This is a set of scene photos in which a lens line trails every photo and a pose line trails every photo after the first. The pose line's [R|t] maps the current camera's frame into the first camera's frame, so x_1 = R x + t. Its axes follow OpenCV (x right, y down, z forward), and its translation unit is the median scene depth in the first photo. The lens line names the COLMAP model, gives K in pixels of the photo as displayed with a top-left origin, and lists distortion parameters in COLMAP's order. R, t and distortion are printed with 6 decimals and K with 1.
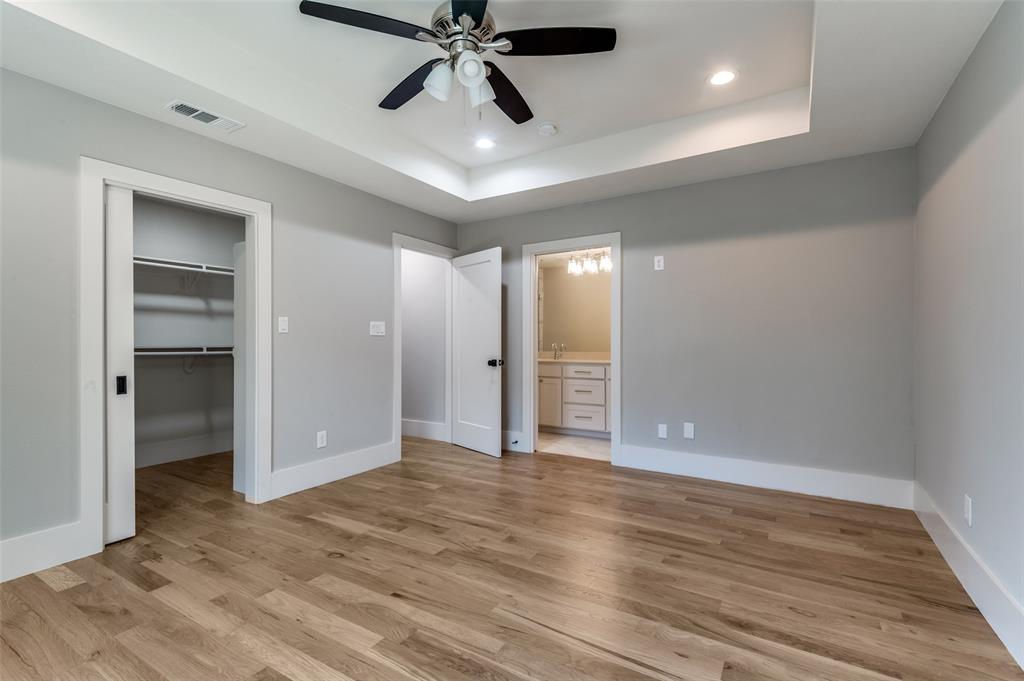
lens RADIAL K [[462.1, 0, 512.0], [0, 462.1, 340.5], [0, 0, 1]] dist [0.022634, -0.013428]
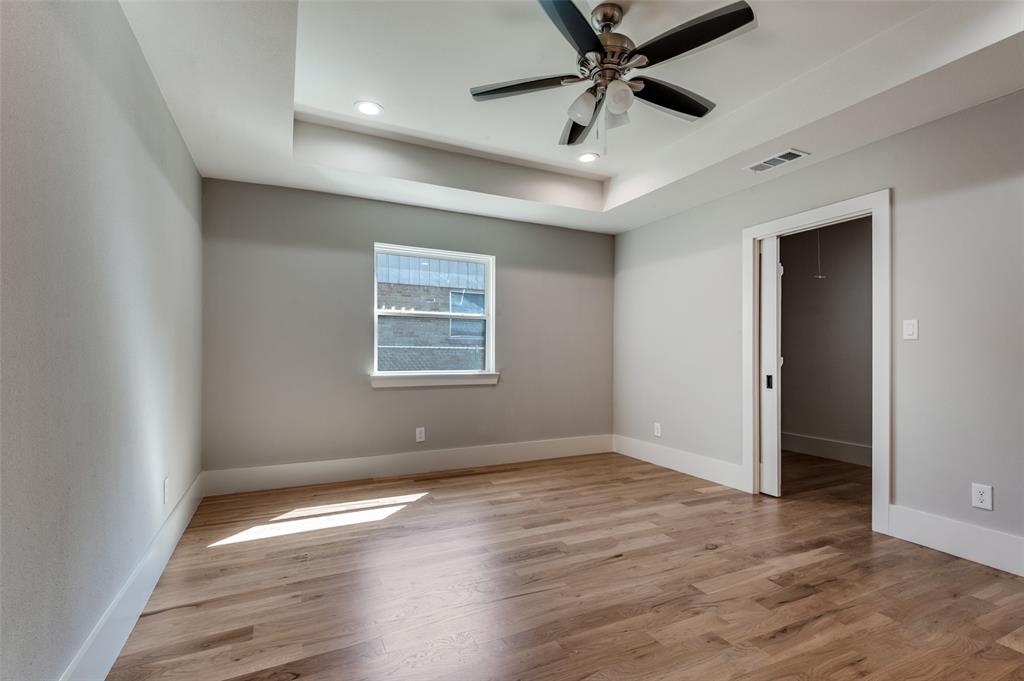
lens RADIAL K [[462.1, 0, 512.0], [0, 462.1, 340.5], [0, 0, 1]] dist [0.022634, -0.013428]
pose [[-0.535659, -0.014610, -0.844308, 0.745200], [0.000561, 0.999844, -0.017658, -0.000713], [0.844434, -0.009932, -0.535567, 1.118514]]
